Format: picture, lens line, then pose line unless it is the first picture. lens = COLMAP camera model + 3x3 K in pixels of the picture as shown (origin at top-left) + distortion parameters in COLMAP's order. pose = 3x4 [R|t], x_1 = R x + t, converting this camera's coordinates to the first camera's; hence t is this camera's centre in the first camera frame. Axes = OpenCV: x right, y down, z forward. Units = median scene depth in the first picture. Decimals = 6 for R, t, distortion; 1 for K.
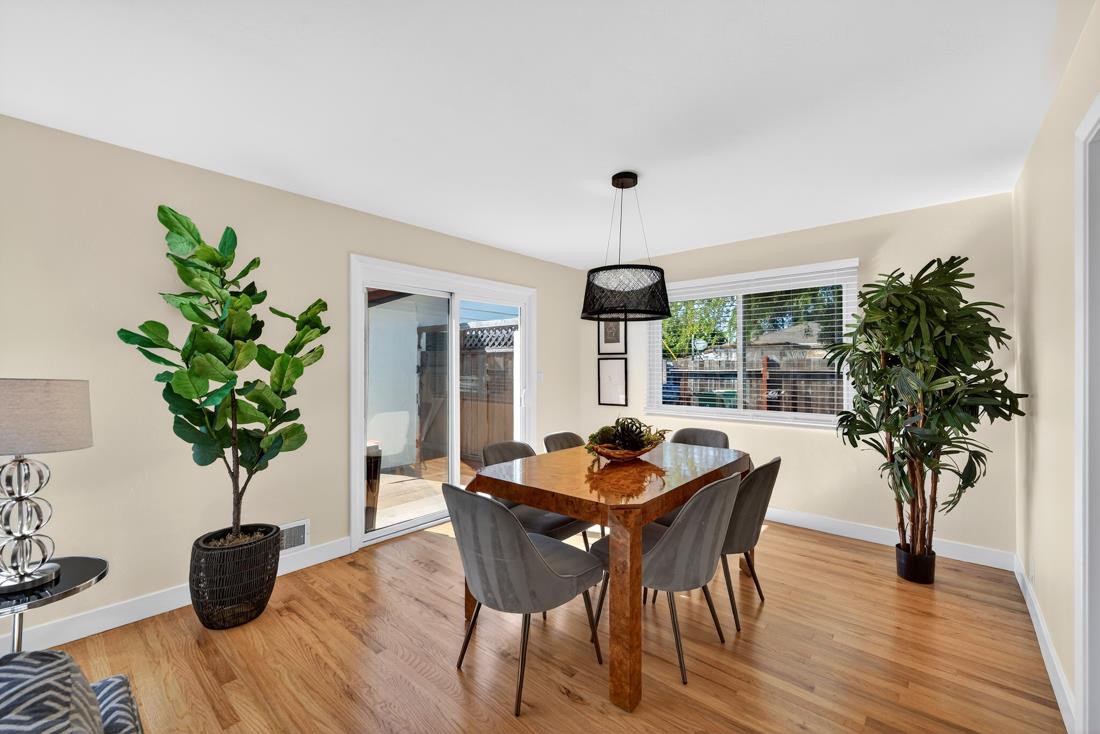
lens RADIAL K [[446.3, 0, 547.5], [0, 446.3, 367.4], [0, 0, 1]] dist [-0.000393, 0.000125]
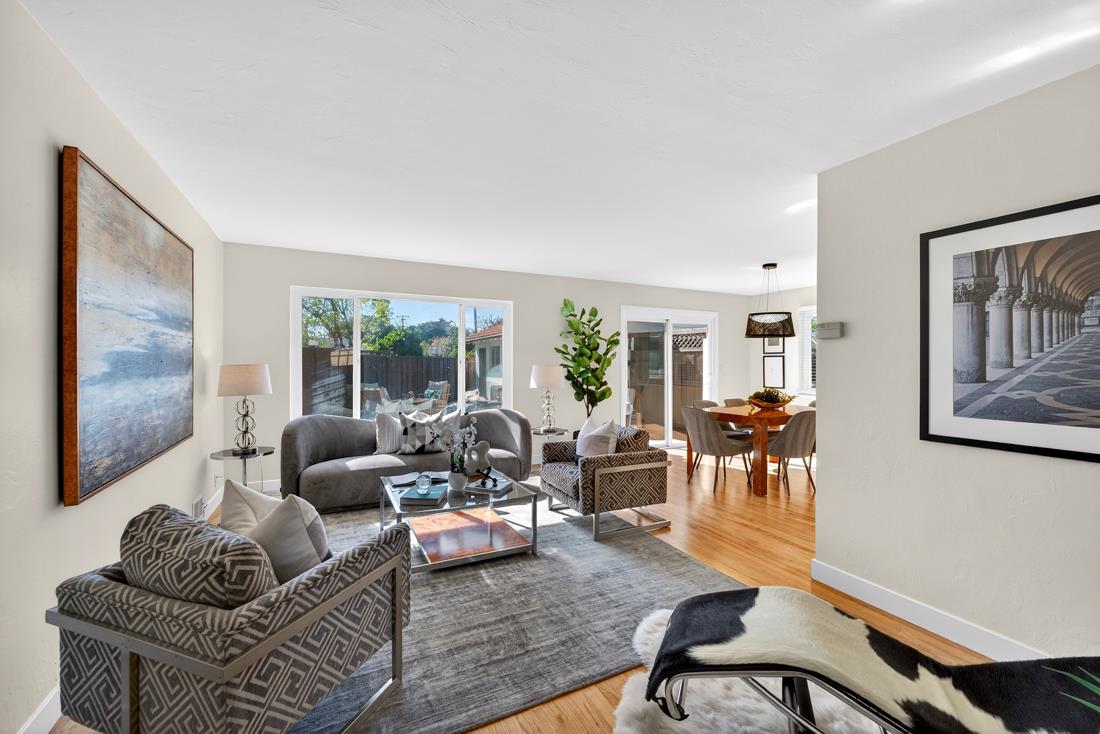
lens RADIAL K [[448.7, 0, 547.3], [0, 448.7, 362.3], [0, 0, 1]] dist [-0.001655, 0.000518]
pose [[0.928950, 0.001397, -0.370202, -0.002786], [-0.000960, 0.999999, 0.001365, -0.002032], [0.370204, -0.000913, 0.928950, -1.180399]]
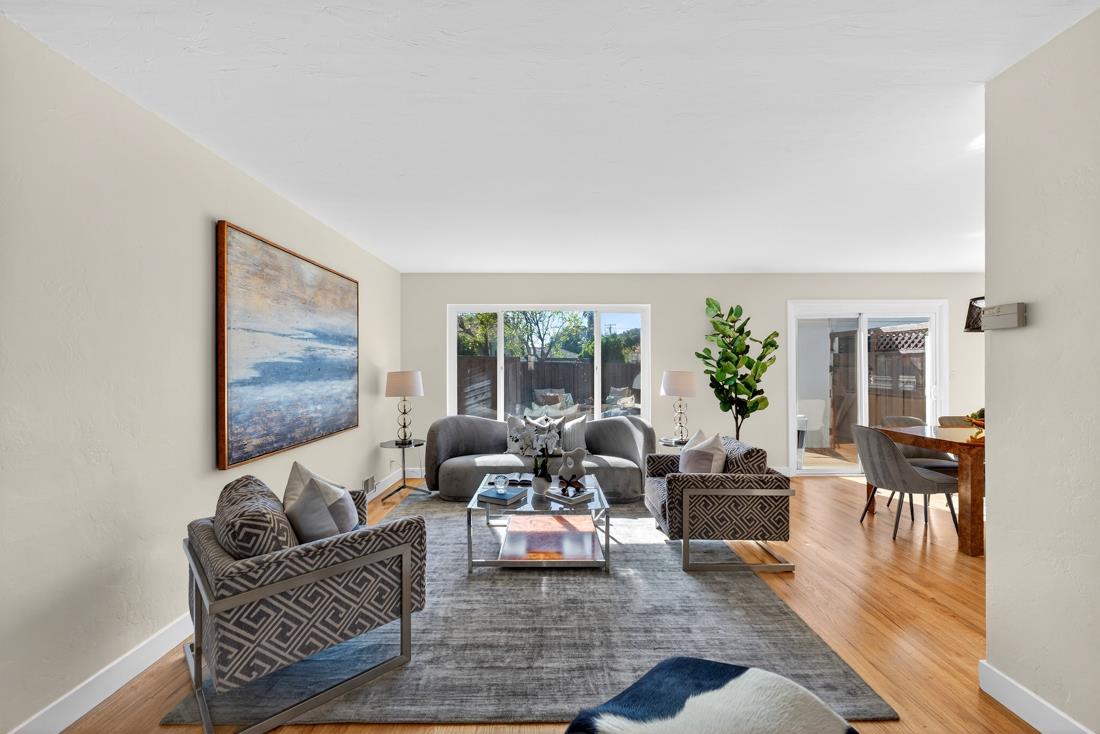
lens RADIAL K [[446.3, 0, 547.5], [0, 446.3, 367.4], [0, 0, 1]] dist [-0.000393, 0.000125]
pose [[0.665952, -0.005659, -0.745973, 0.251228], [0.005200, 0.999982, -0.002945, 0.000004], [0.745976, -0.001918, 0.665970, -0.952906]]
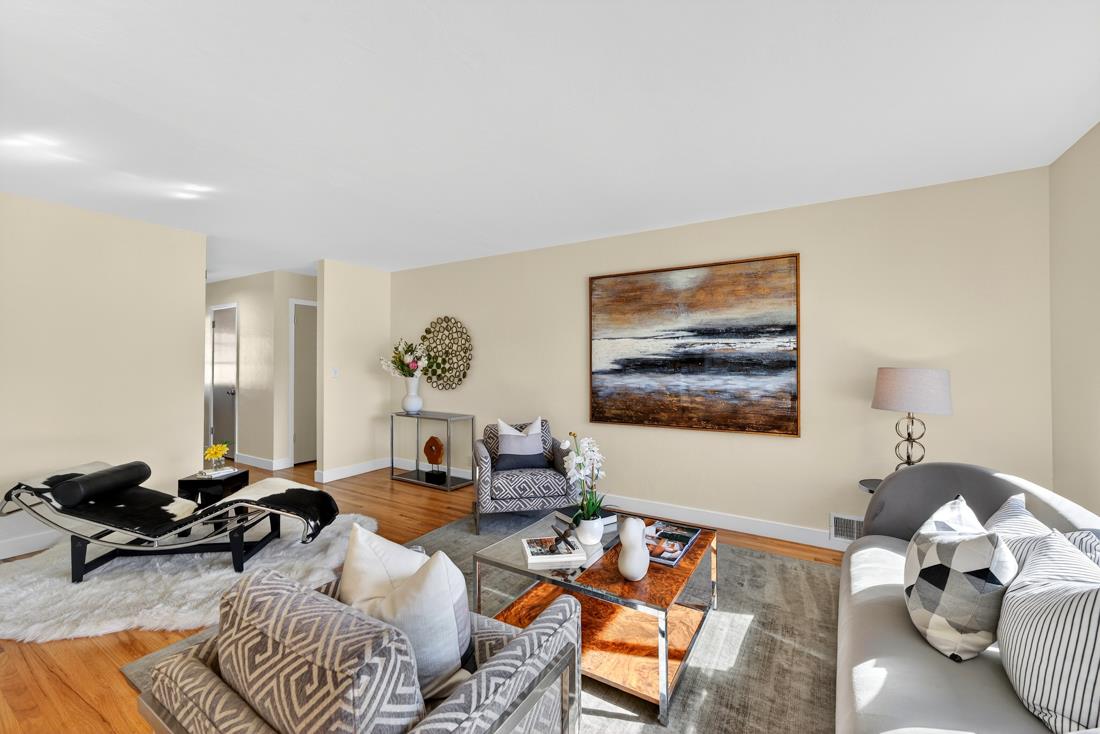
lens RADIAL K [[448.7, 0, 547.3], [0, 448.7, 362.3], [0, 0, 1]] dist [-0.001655, 0.000518]
pose [[-0.988322, 0.000842, -0.152377, -0.471450], [0.001471, 0.999991, -0.004012, -0.001340], [0.152372, -0.004189, -0.988314, 0.679579]]
